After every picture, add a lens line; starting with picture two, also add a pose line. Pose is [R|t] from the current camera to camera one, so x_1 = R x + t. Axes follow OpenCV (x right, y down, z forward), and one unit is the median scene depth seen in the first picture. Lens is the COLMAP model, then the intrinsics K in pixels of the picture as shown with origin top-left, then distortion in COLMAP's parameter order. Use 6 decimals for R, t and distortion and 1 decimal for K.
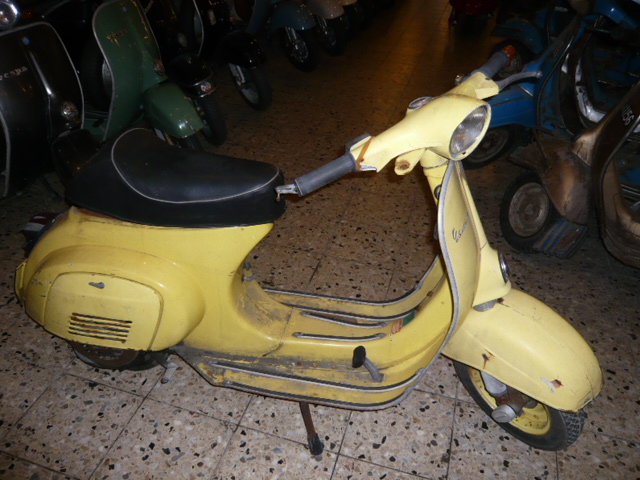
lens RADIAL K [[548.3, 0, 318.5], [0, 548.3, 238.1], [0, 0, 1]] dist [-0.089745, 0.025025]
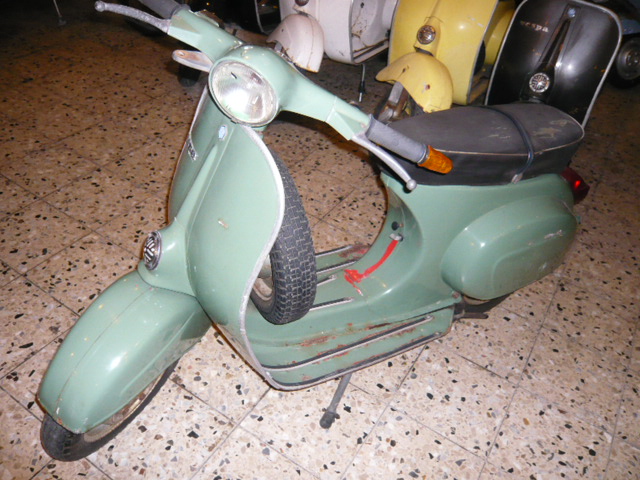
lens RADIAL K [[548.3, 0, 316.8], [0, 548.3, 244.9], [0, 0, 1]] dist [-0.089745, 0.025025]
pose [[-0.265590, 0.558882, -0.785566, 0.790900], [-0.639554, 0.507589, 0.577343, -0.452284], [0.721411, 0.655748, 0.222624, 0.767668]]
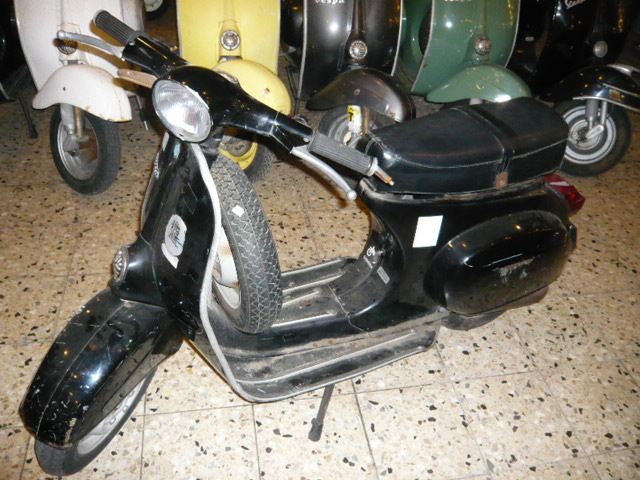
lens RADIAL K [[548.3, 0, 317.8], [0, 548.3, 242.6], [0, 0, 1]] dist [-0.089745, 0.025025]
pose [[0.444413, 0.551935, -0.705595, 0.623681], [-0.531448, 0.796512, 0.288325, -0.199803], [0.721152, 0.246851, 0.647305, 0.333568]]
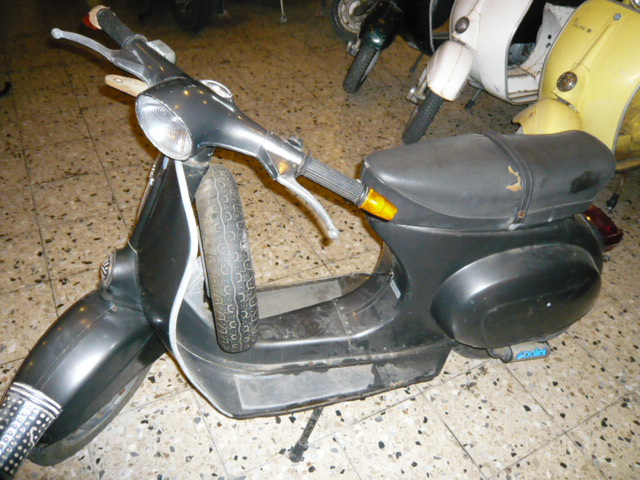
lens RADIAL K [[548.3, 0, 325.0], [0, 548.3, 235.4], [0, 0, 1]] dist [-0.089745, 0.025025]
pose [[-0.702479, 0.370890, -0.607424, 0.600926], [-0.487908, 0.370388, 0.790417, -0.688679], [0.518140, 0.851618, -0.079230, 1.044380]]
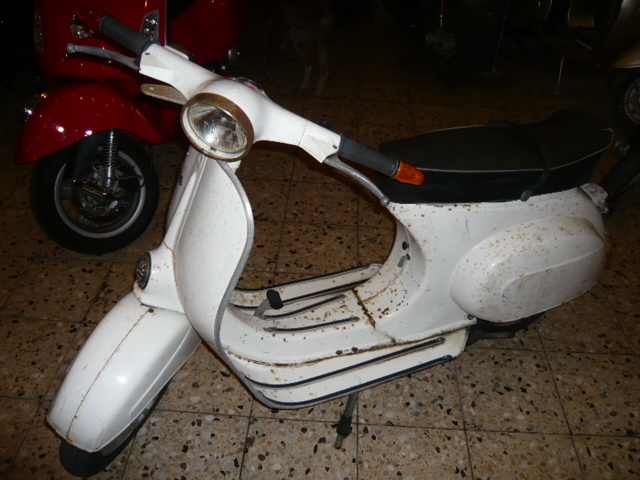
lens RADIAL K [[548.3, 0, 322.3], [0, 548.3, 239.6], [0, 0, 1]] dist [-0.089745, 0.025025]
pose [[-0.969073, 0.081152, -0.233049, 0.294672], [-0.198503, 0.304709, 0.931530, -0.602736], [0.146607, 0.948982, -0.279177, 0.910353]]
